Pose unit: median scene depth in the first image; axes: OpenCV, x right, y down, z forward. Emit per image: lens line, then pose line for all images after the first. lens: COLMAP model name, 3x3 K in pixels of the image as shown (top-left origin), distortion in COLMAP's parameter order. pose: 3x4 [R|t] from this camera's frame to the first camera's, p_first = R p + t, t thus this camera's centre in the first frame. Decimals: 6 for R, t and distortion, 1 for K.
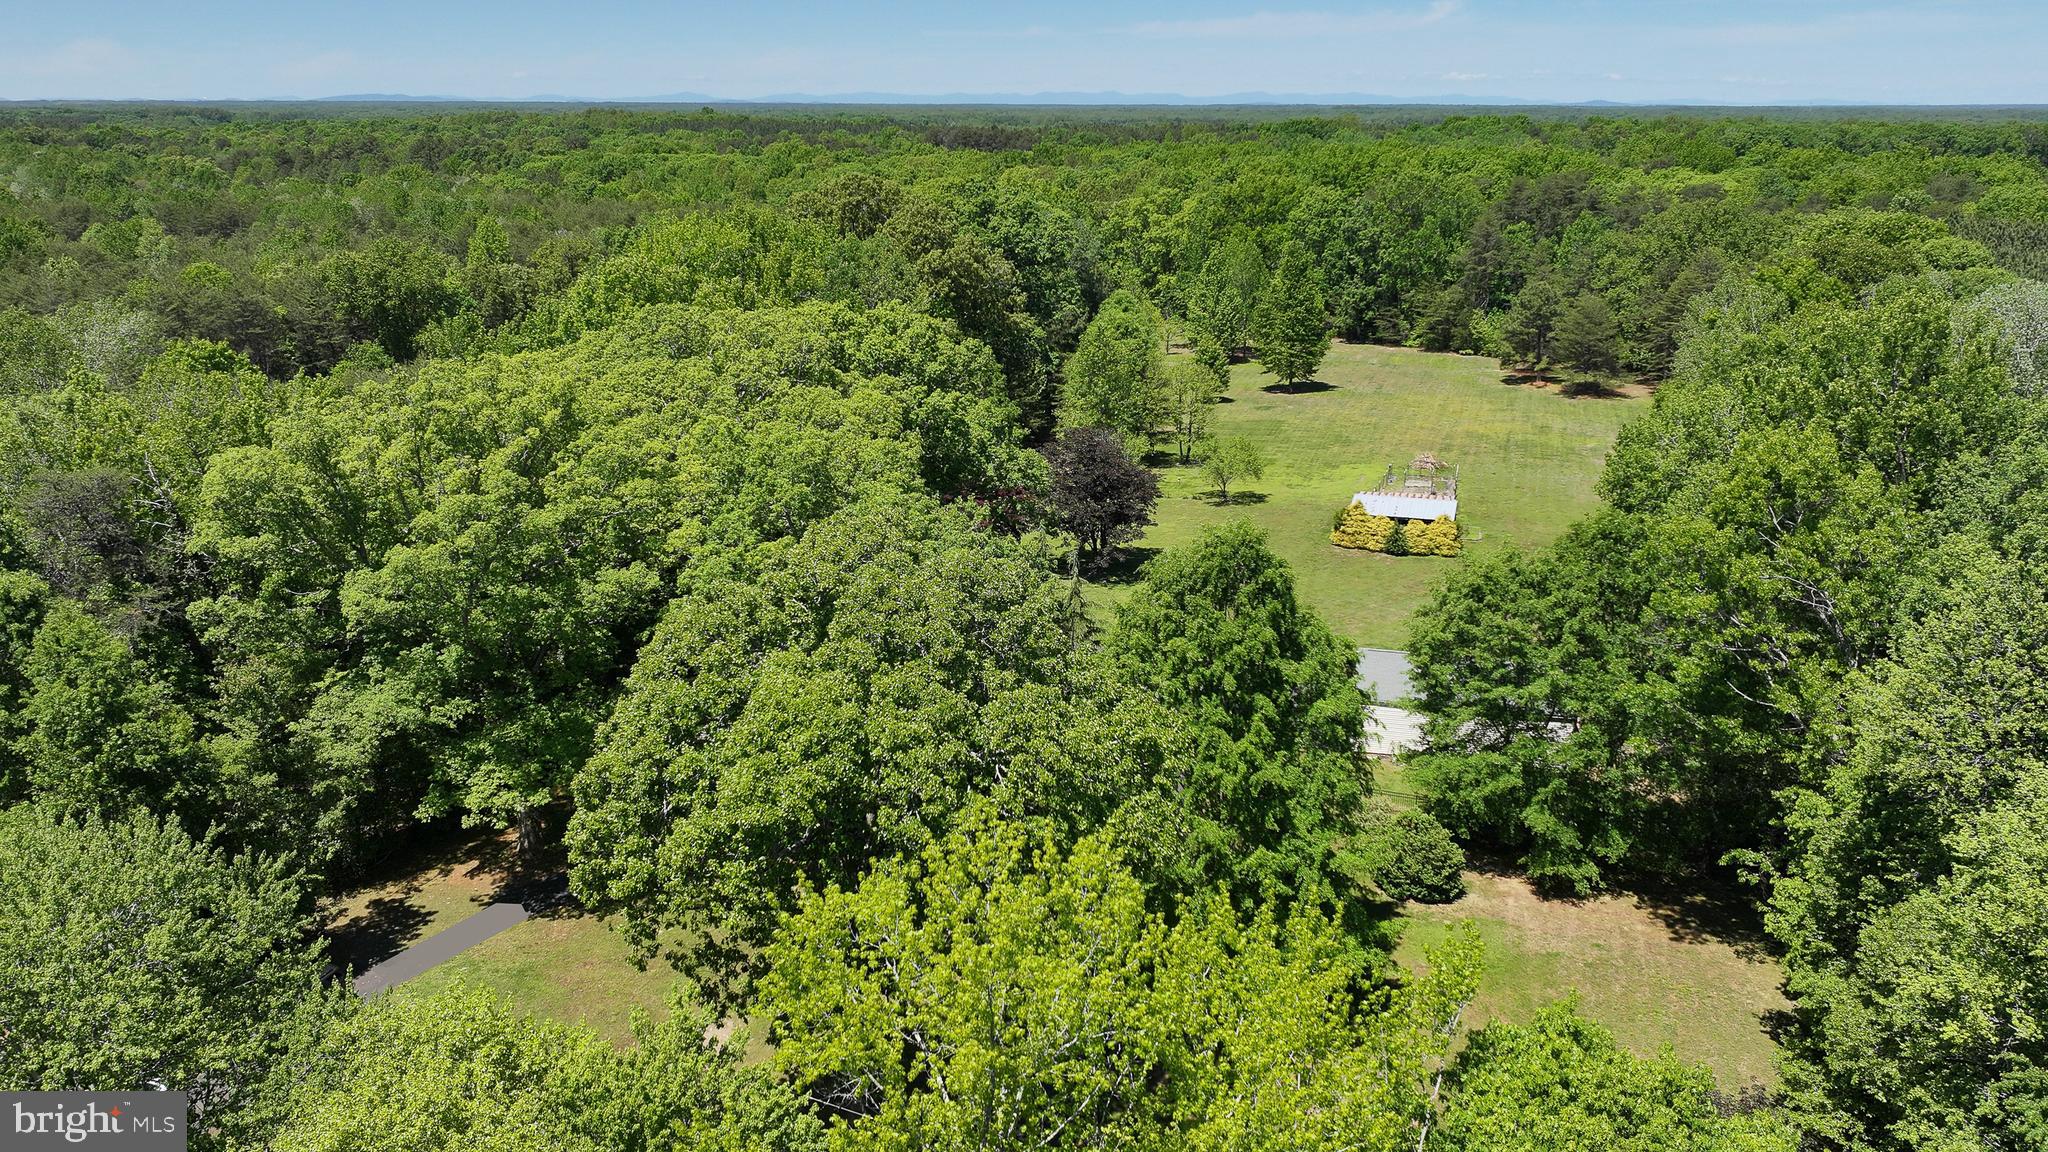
lens RADIAL K [[1698.9, 0, 1038.6], [0, 1698.9, 571.8], [0, 0, 1]] dist [0.000093, 0.000677]
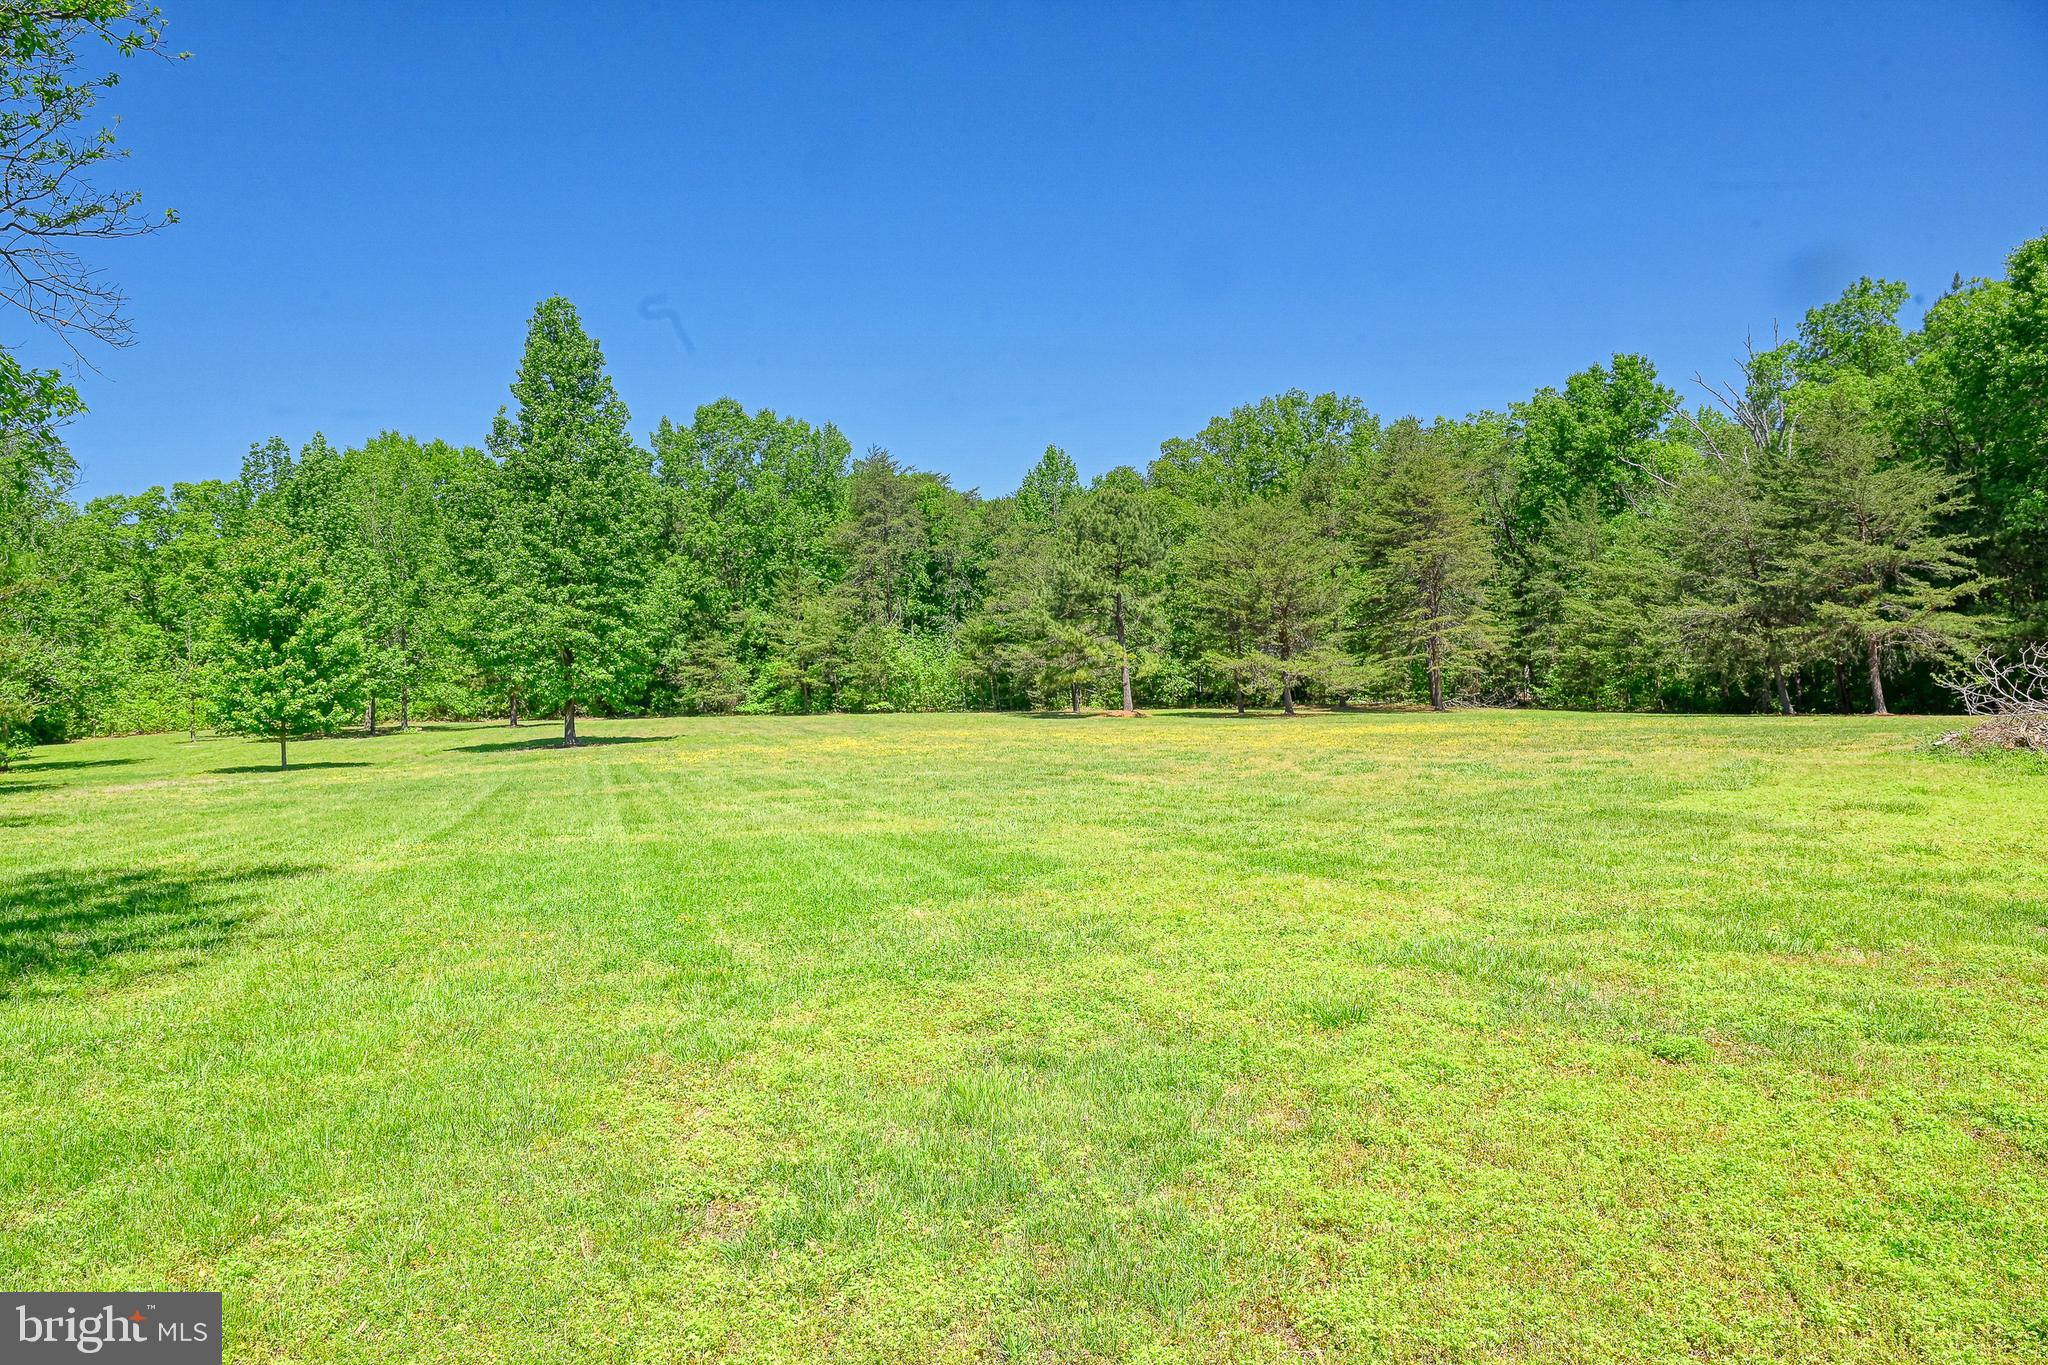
lens RADIAL K [[1371.9, 0, 1022.8], [0, 1371.9, 689.4], [0, 0, 1]] dist [-0.004157, 0.002572]
pose [[0.846316, -0.015706, 0.532449, 0.130603], [0.155466, 0.963329, -0.218693, -0.070898], [-0.509489, 0.267861, 0.817723, 1.176479]]
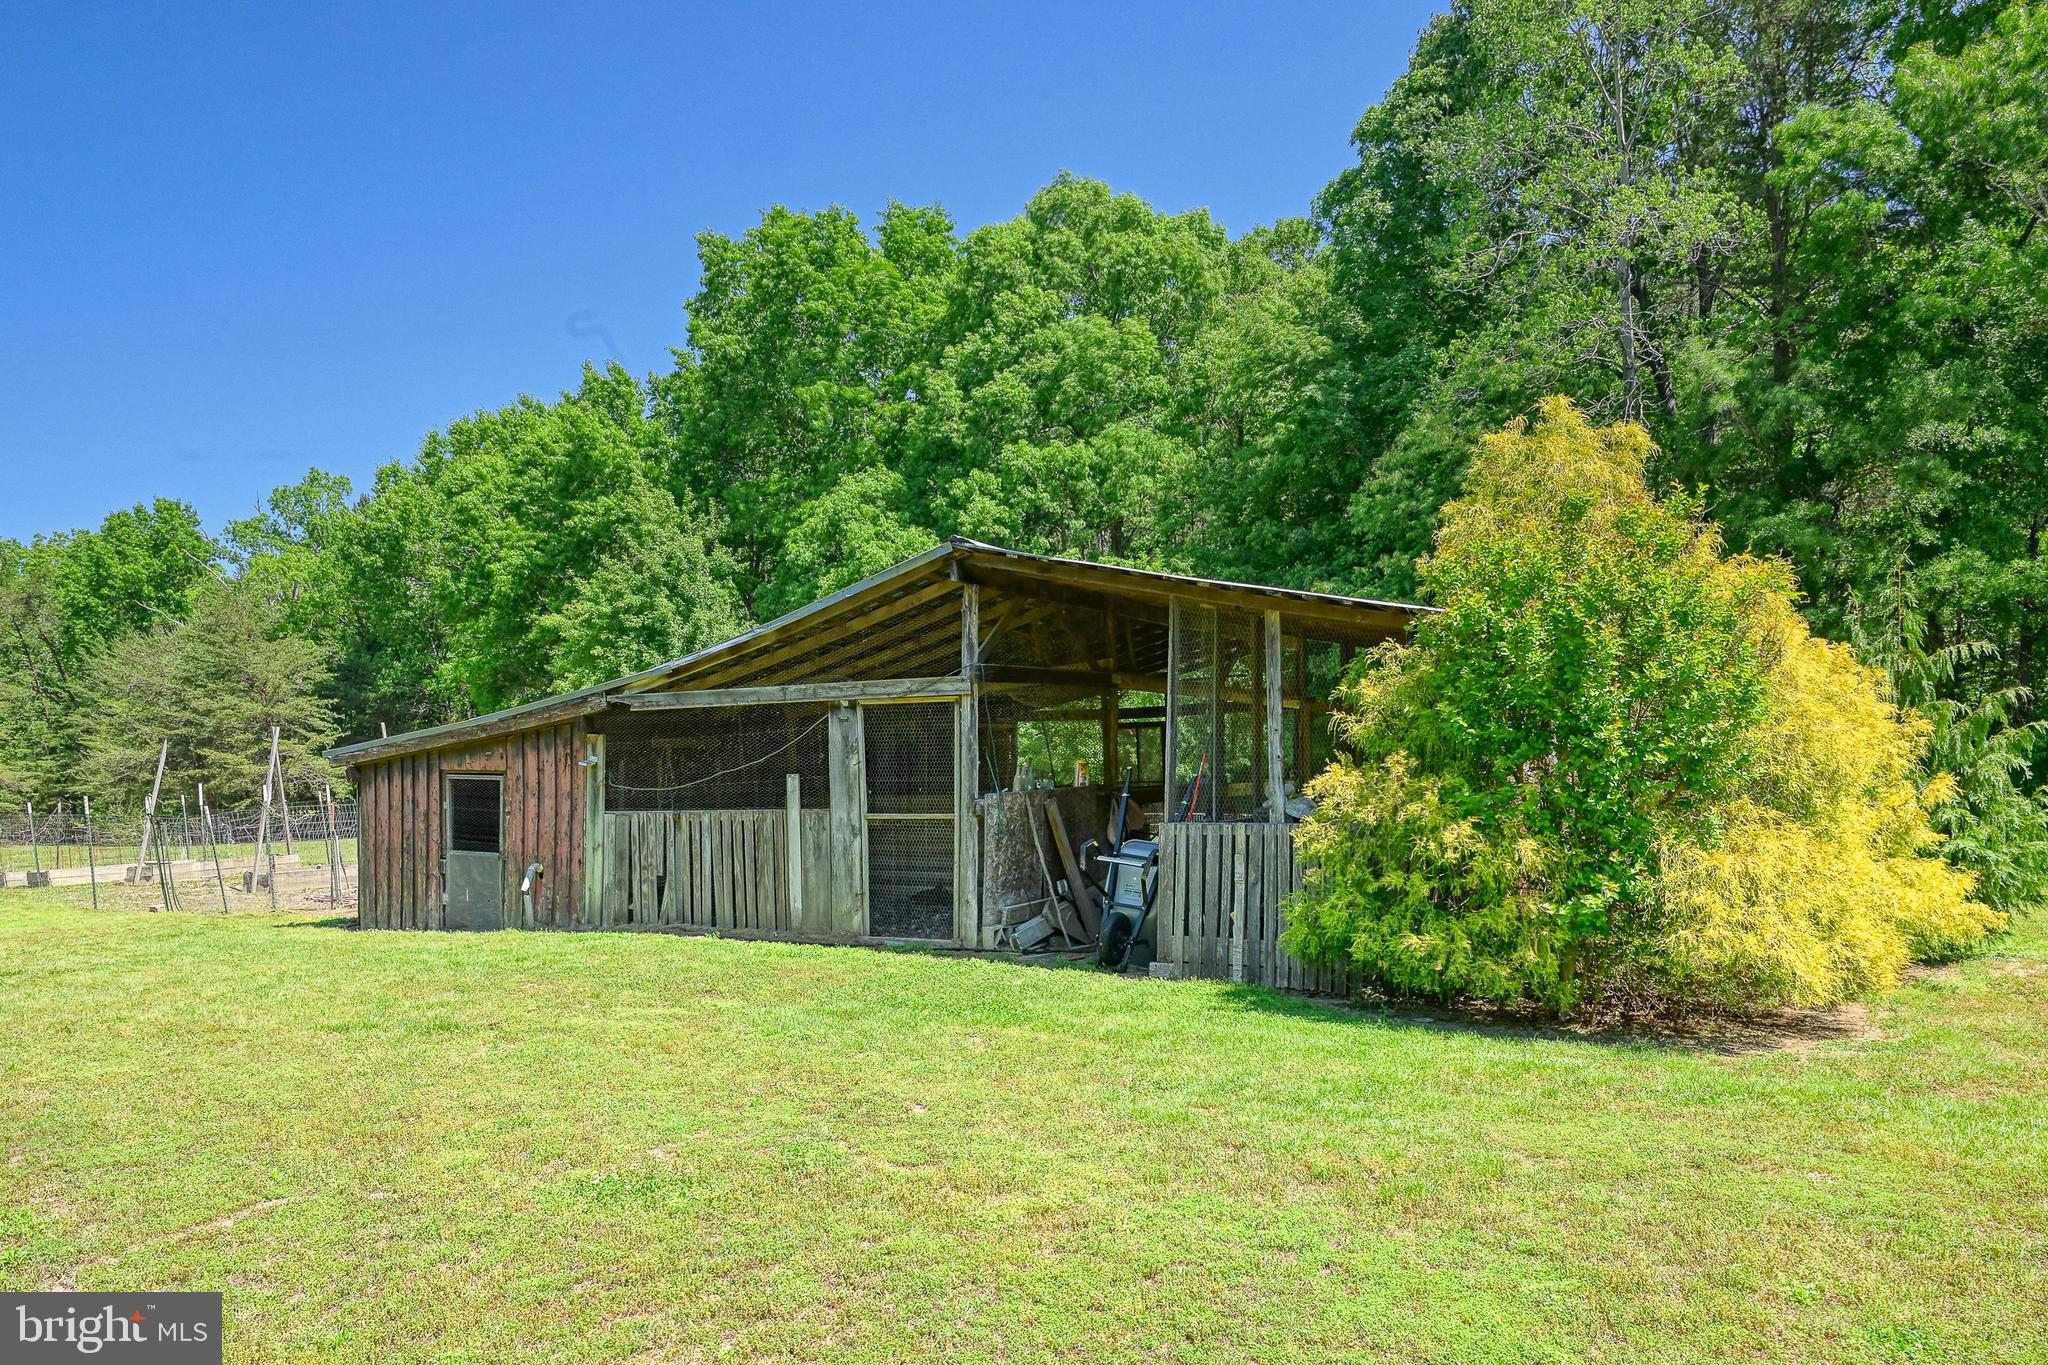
lens RADIAL K [[1431.4, 0, 990.8], [0, 1431.4, 869.7], [0, 0, 1]] dist [0.004938, -0.001845]
pose [[0.233656, -0.068491, 0.969904, 0.120600], [0.286961, 0.957941, -0.001484, -0.031013], [-0.929009, 0.278671, 0.243483, 1.027308]]
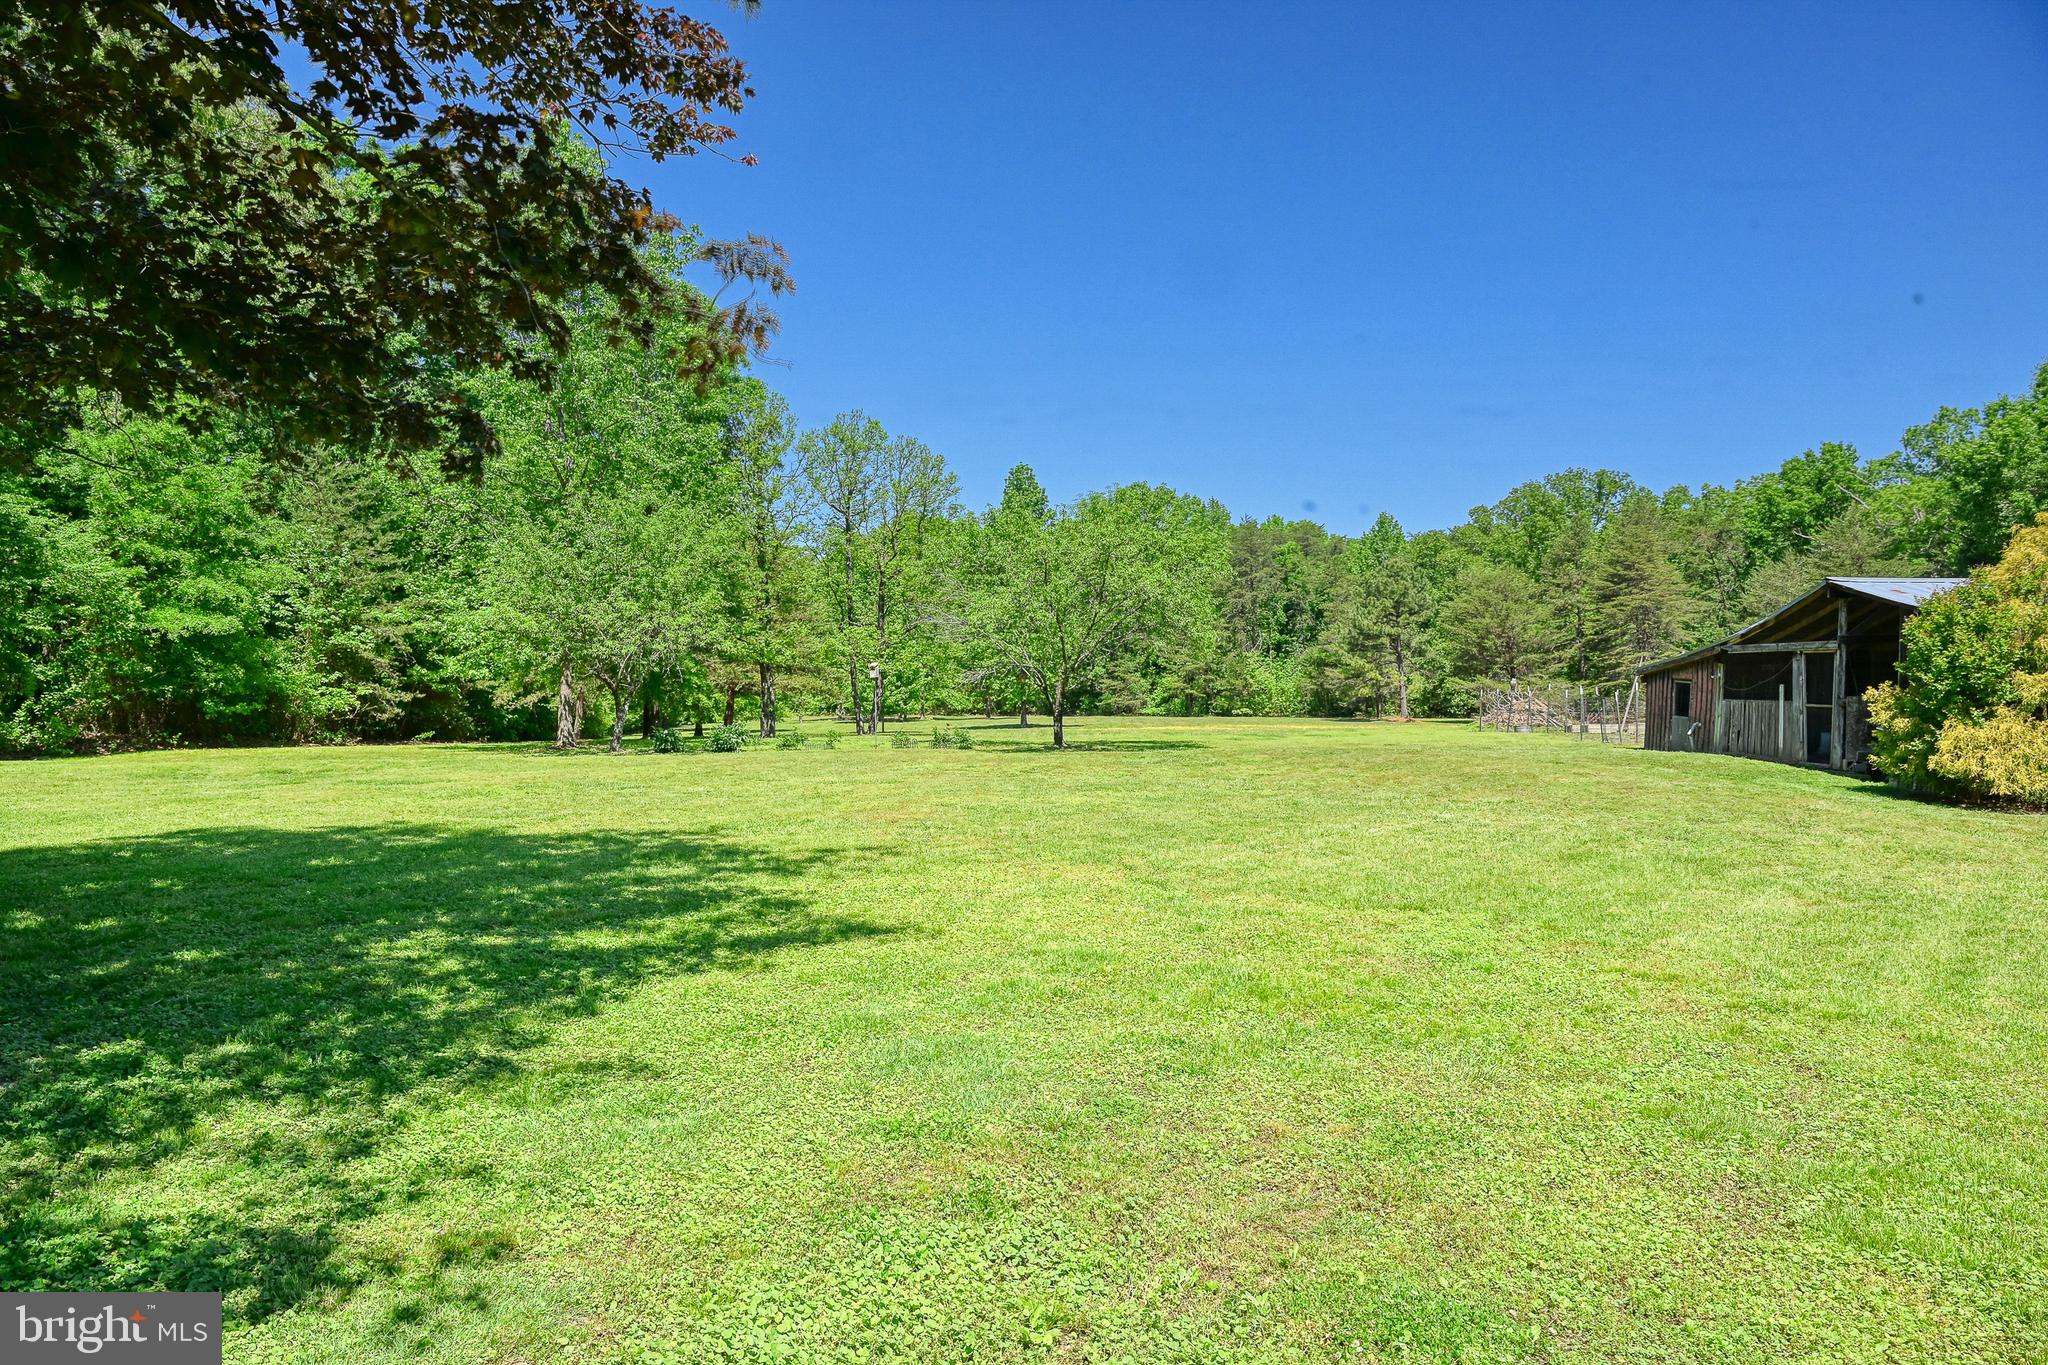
lens RADIAL K [[1371.9, 0, 1021.4], [0, 1371.9, 676.9], [0, 0, 1]] dist [-0.004157, 0.002572]
pose [[0.971717, 0.007112, 0.236040, 0.065866], [0.058351, 0.961320, -0.269183, 0.000376], [-0.228824, 0.275343, 0.933716, 0.916710]]
